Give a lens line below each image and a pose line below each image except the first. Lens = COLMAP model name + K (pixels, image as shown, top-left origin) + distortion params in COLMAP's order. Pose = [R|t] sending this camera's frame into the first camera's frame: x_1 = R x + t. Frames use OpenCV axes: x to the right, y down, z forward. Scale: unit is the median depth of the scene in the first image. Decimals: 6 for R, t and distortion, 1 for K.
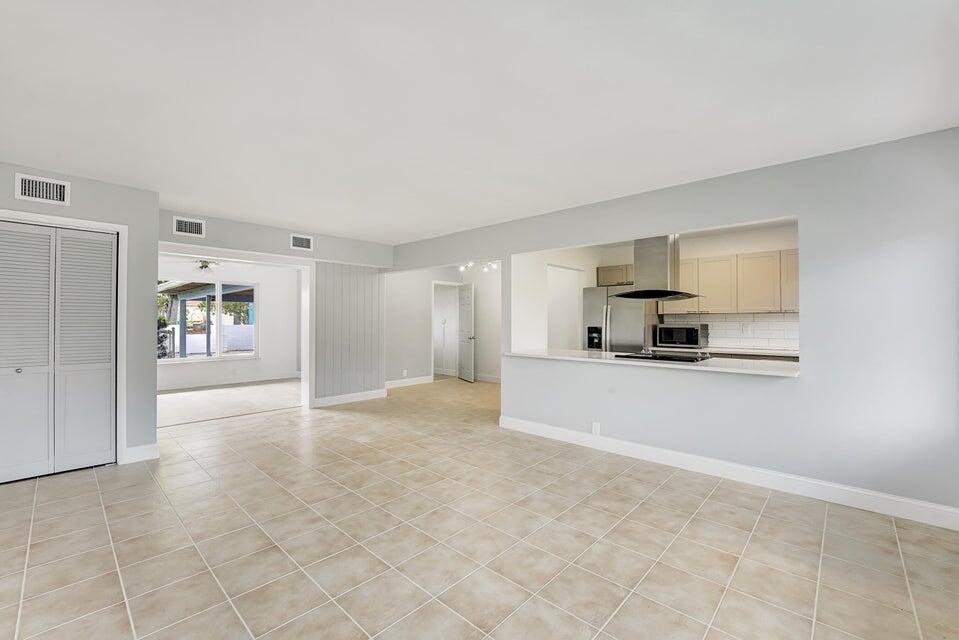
lens RADIAL K [[396.5, 0, 479.1], [0, 396.5, 317.7], [0, 0, 1]] dist [-0.013588, 0.001011]
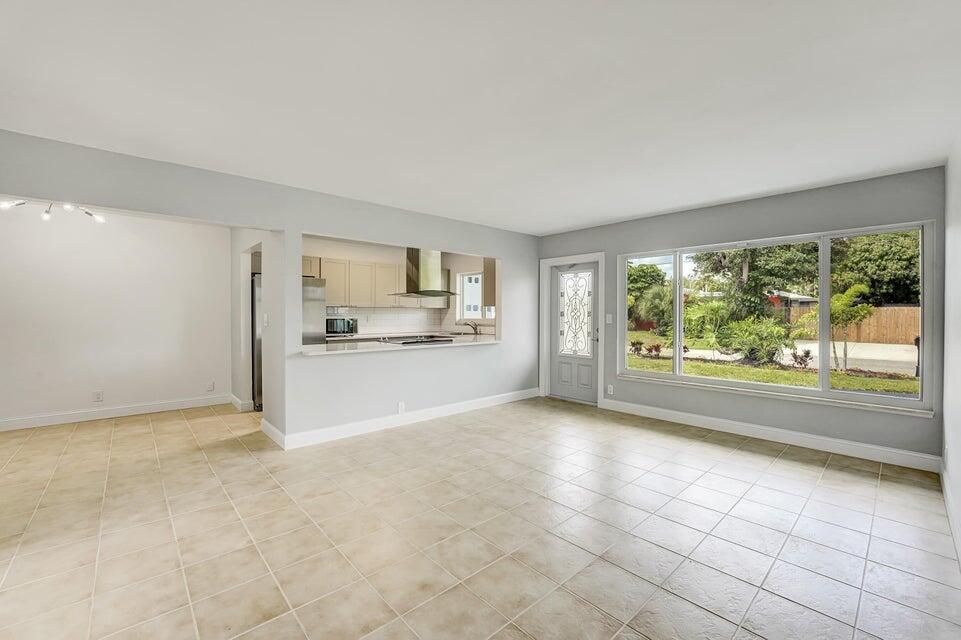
lens RADIAL K [[397.4, 0, 481.3], [0, 397.4, 317.2], [0, 0, 1]] dist [-0.013588, 0.001011]
pose [[0.081304, -0.007829, 0.996659, -1.011608], [-0.010920, 0.999902, 0.008746, 0.008369], [-0.996630, -0.011595, 0.081210, 0.837313]]
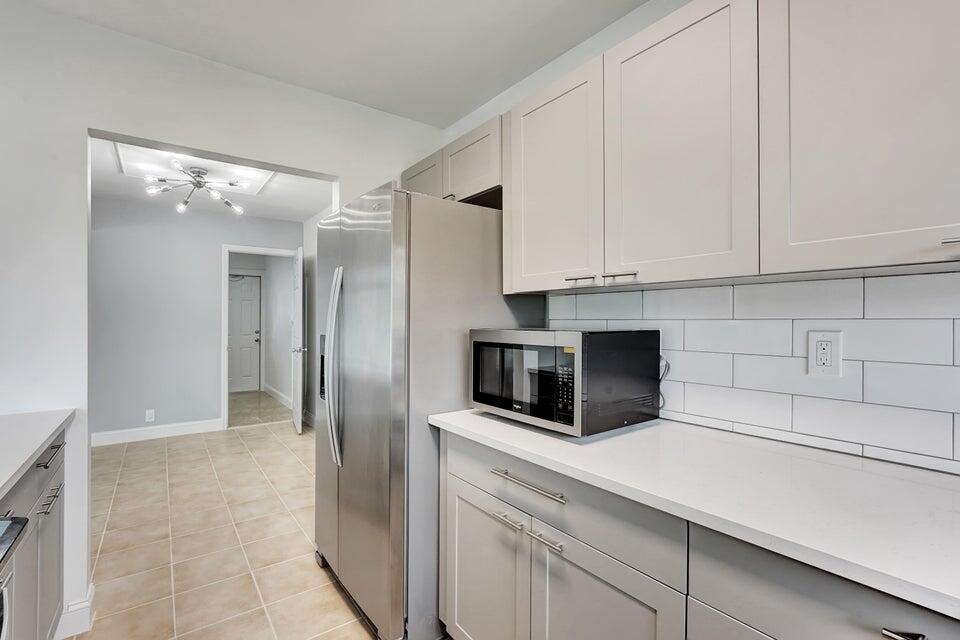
lens RADIAL K [[434.7, 0, 485.6], [0, 434.7, 317.6], [0, 0, 1]] dist [-0.014788, 0.000719]
pose [[0.983717, -0.001165, -0.179719, 0.891782], [0.002265, 0.999980, 0.005914, 0.010174], [0.179709, -0.006225, 0.983700, 1.215577]]
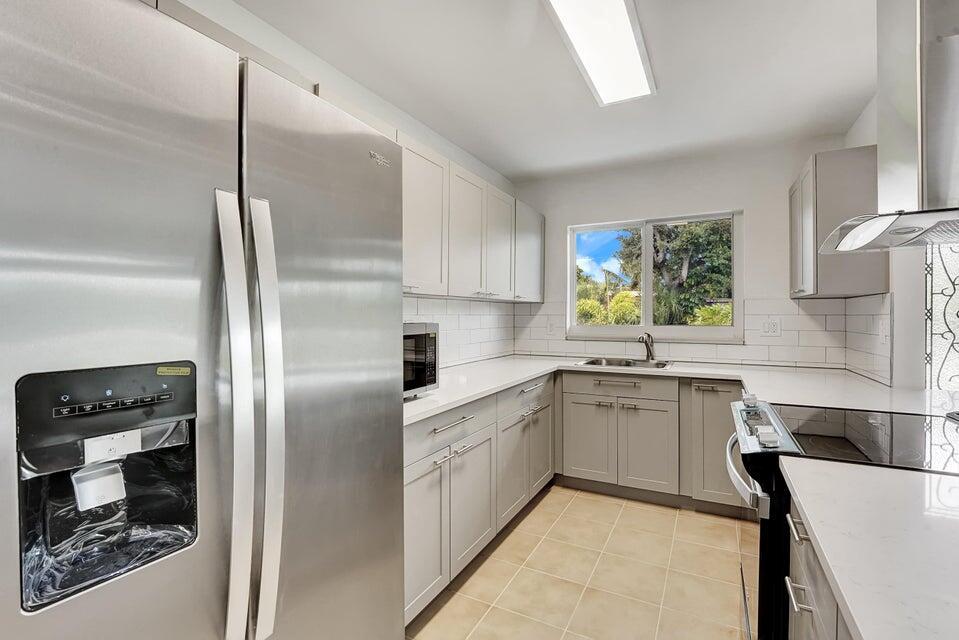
lens RADIAL K [[434.2, 0, 484.7], [0, 434.2, 319.2], [0, 0, 1]] dist [-0.014788, 0.000719]
pose [[-0.261080, -0.007108, 0.965291, 0.293354], [-0.006086, 0.999965, 0.005718, 0.016144], [-0.965298, -0.004382, -0.261114, 1.705120]]
